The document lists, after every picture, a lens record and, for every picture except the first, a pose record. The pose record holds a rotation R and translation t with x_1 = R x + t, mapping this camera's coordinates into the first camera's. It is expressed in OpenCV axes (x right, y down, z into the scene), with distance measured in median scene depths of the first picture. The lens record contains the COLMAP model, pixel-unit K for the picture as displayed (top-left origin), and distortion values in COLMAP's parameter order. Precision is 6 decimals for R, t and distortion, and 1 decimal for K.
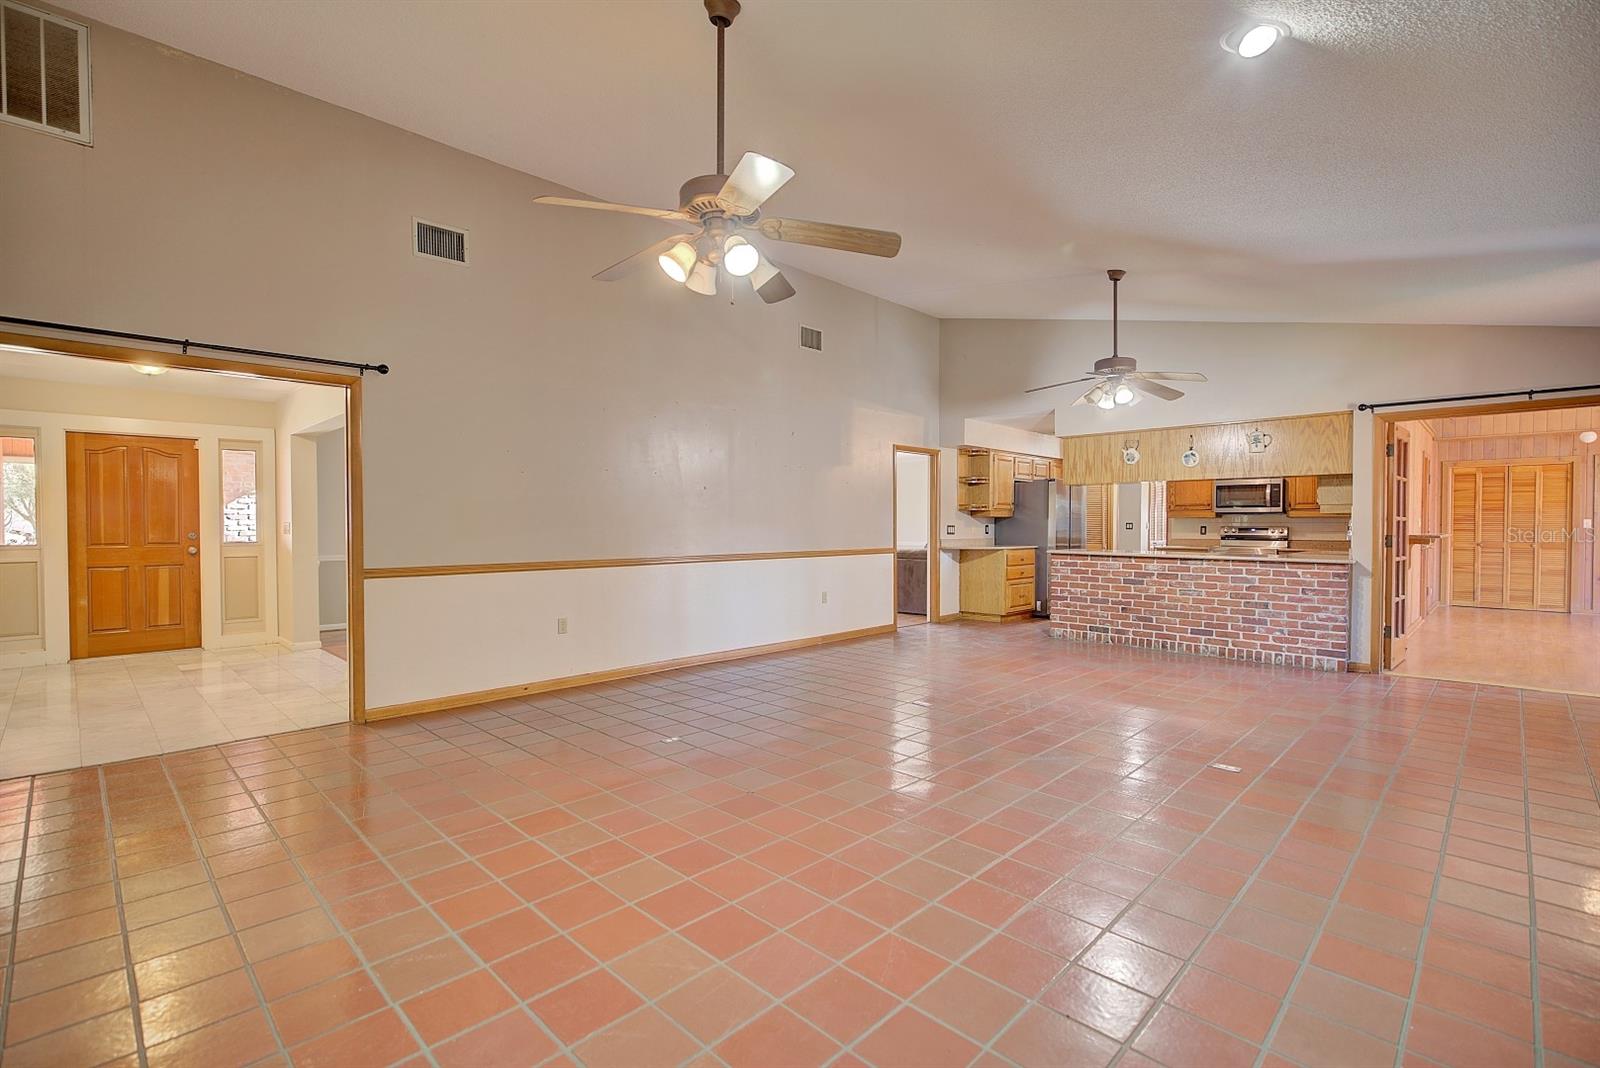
lens RADIAL K [[727.8, 0, 810.3], [0, 727.8, 538.2], [0, 0, 1]] dist [-0.001817, -0.002055]
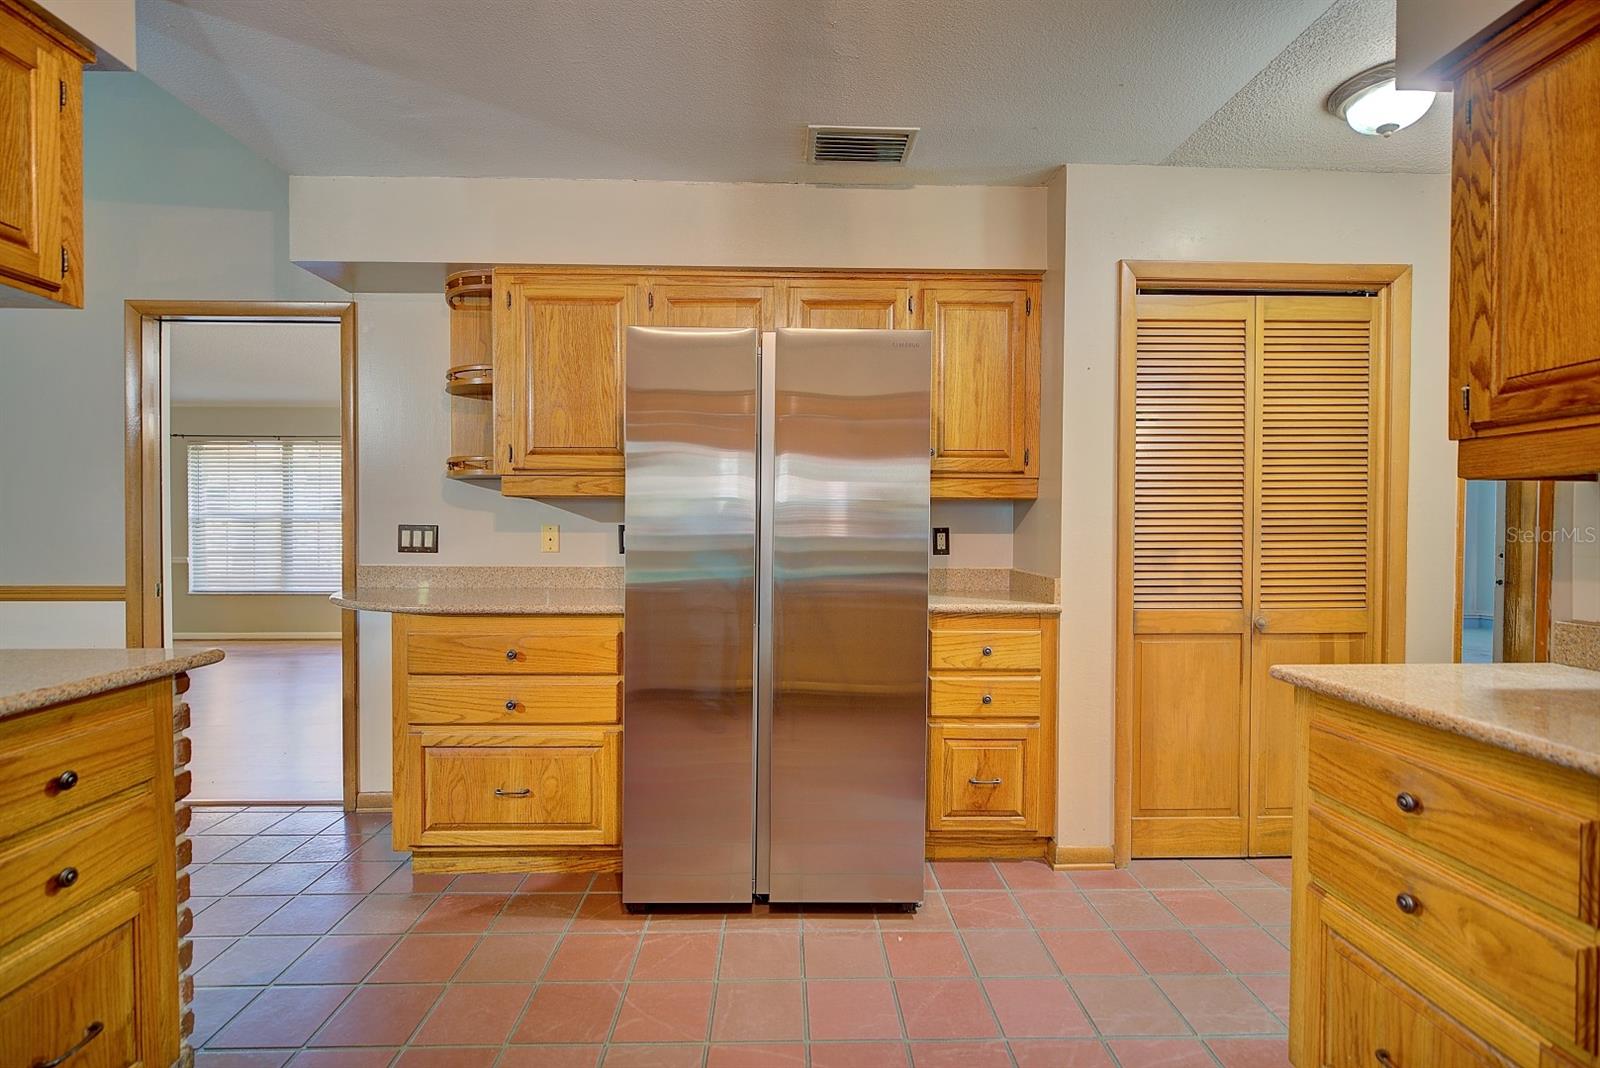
lens RADIAL K [[727.8, 0, 805.6], [0, 727.8, 536.9], [0, 0, 1]] dist [-0.001817, -0.002055]
pose [[0.715653, 0.013591, -0.698323, 0.666156], [-0.017405, 0.999847, 0.001623, -0.018849], [0.698239, 0.010993, 0.715780, 1.068604]]
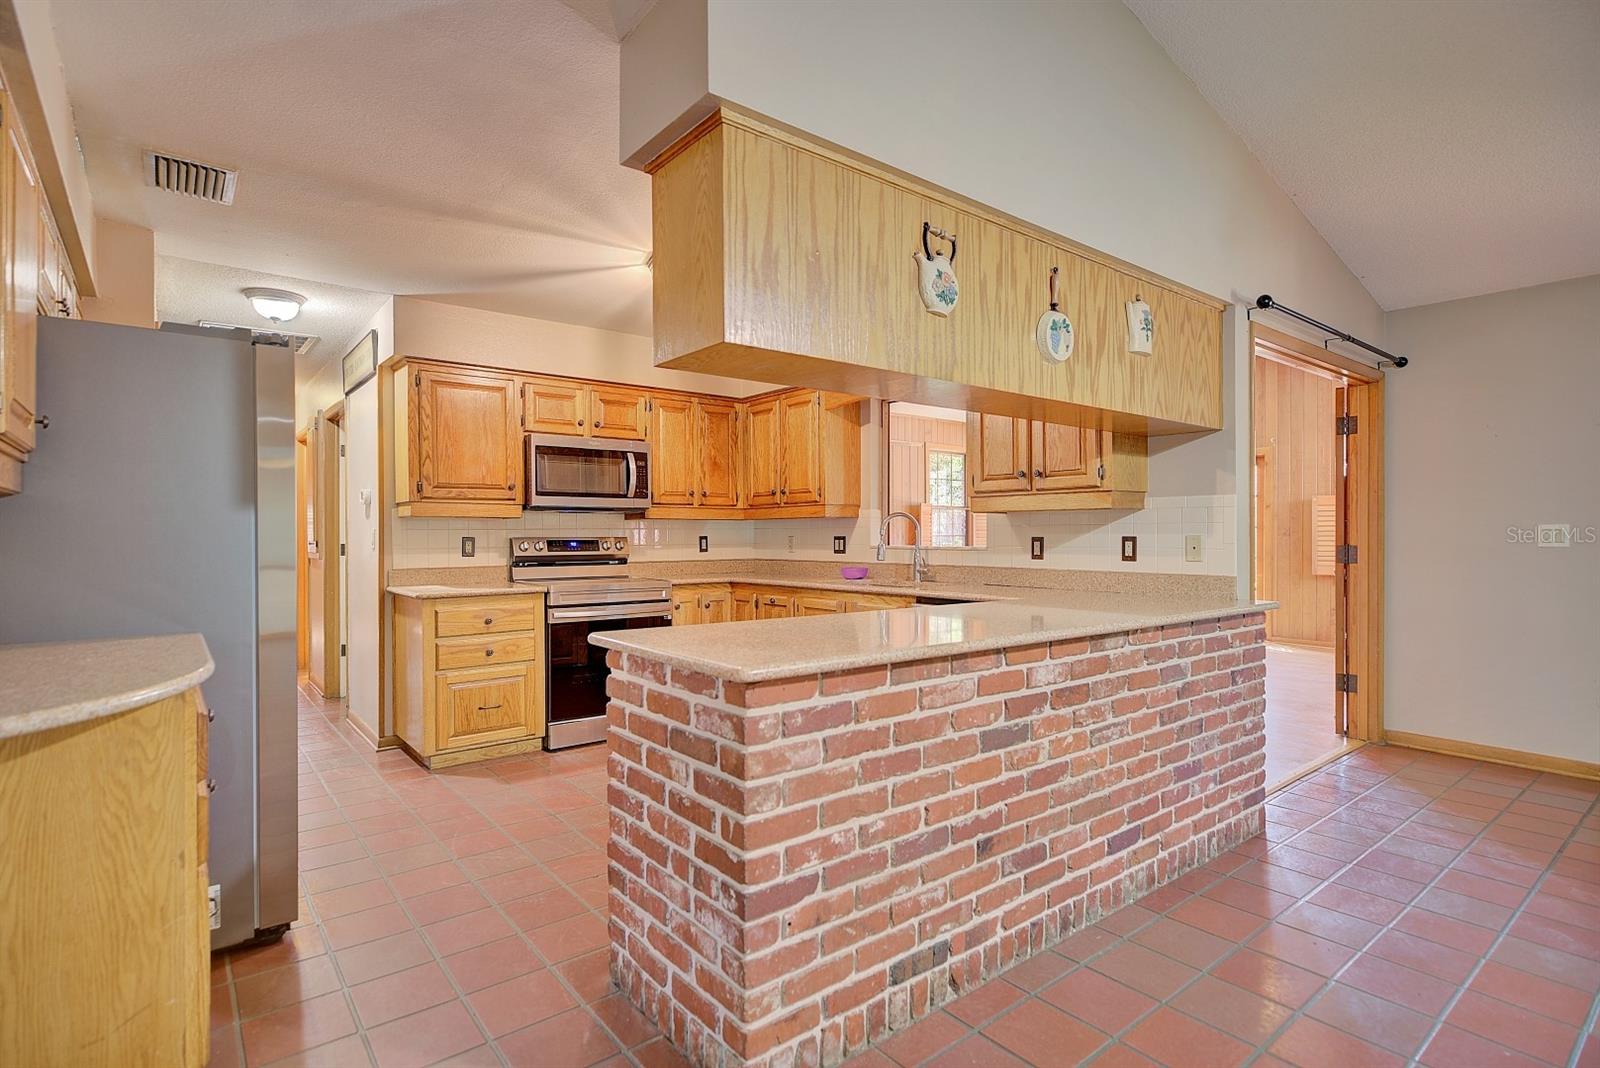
lens RADIAL K [[794.0, 0, 801.4], [0, 794.0, 537.1], [0, 0, 1]] dist [-0.000737, 0.000524]
pose [[0.127266, -0.005521, 0.991853, 0.128016], [0.022064, 0.999753, 0.002733, -0.017919], [-0.991623, 0.021537, 0.127356, 0.986165]]
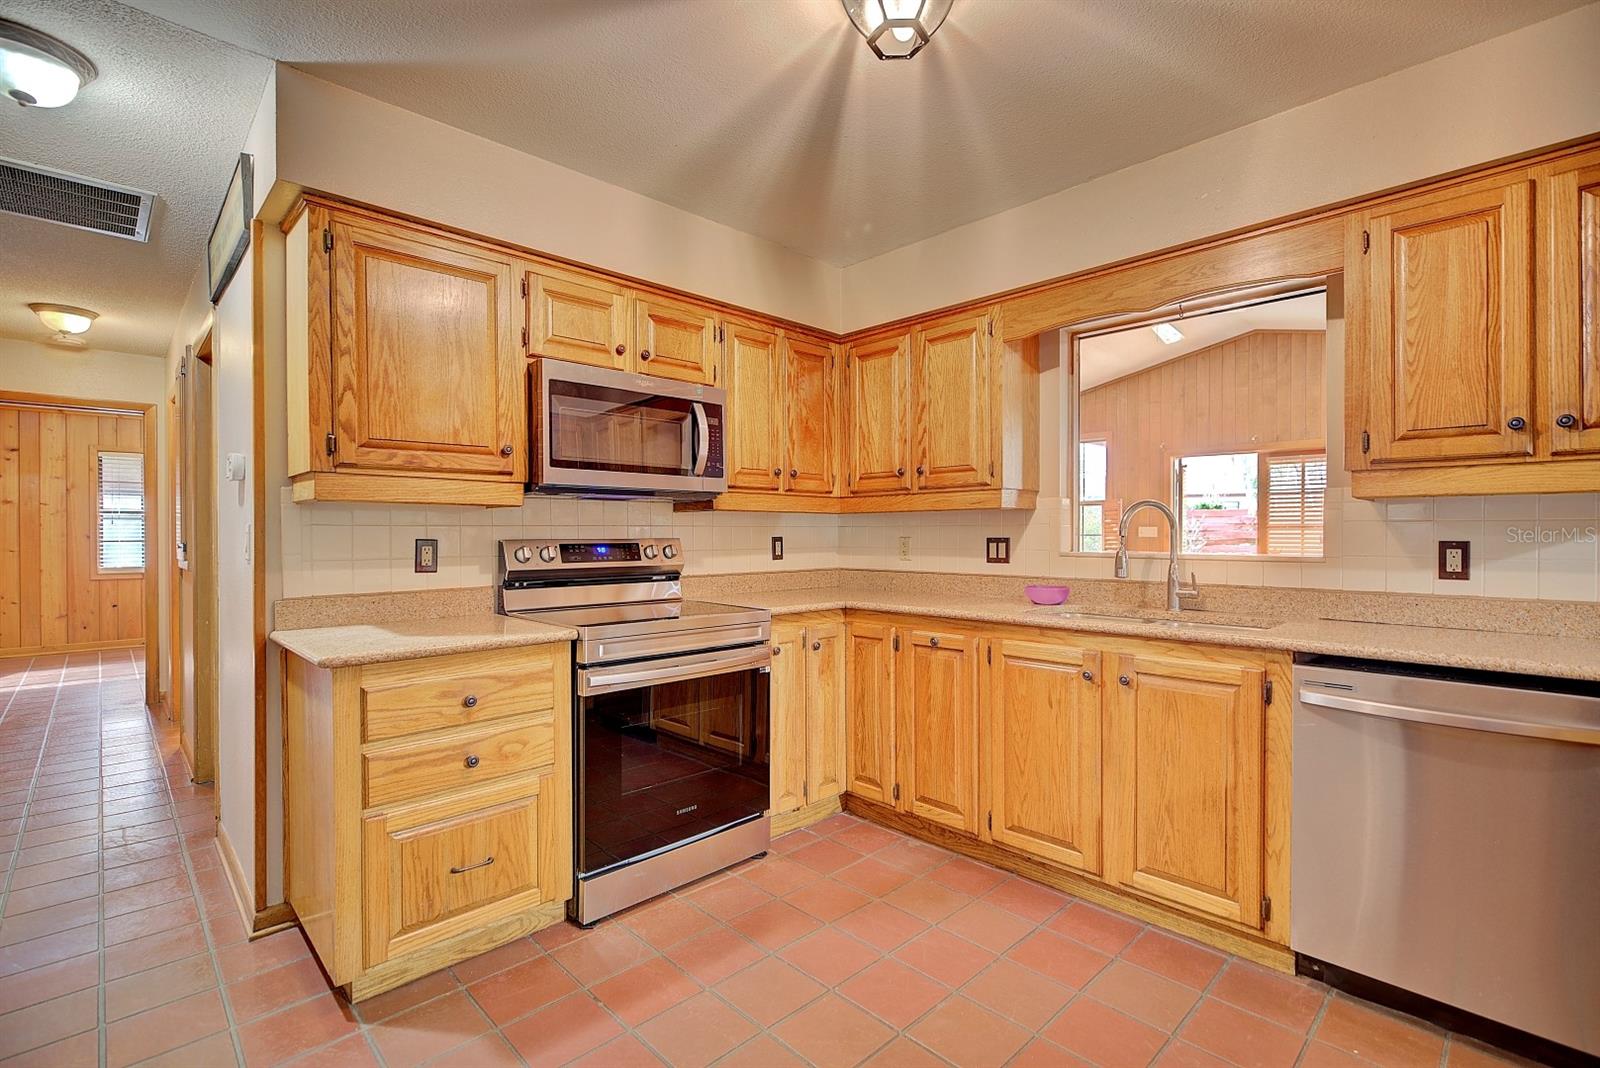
lens RADIAL K [[727.8, 0, 803.6], [0, 727.8, 536.8], [0, 0, 1]] dist [-0.001817, -0.002055]
pose [[0.033007, -0.007992, 0.999423, 0.390666], [0.020079, 0.999772, 0.007332, -0.021980], [-0.999253, 0.019825, 0.033159, 1.143955]]
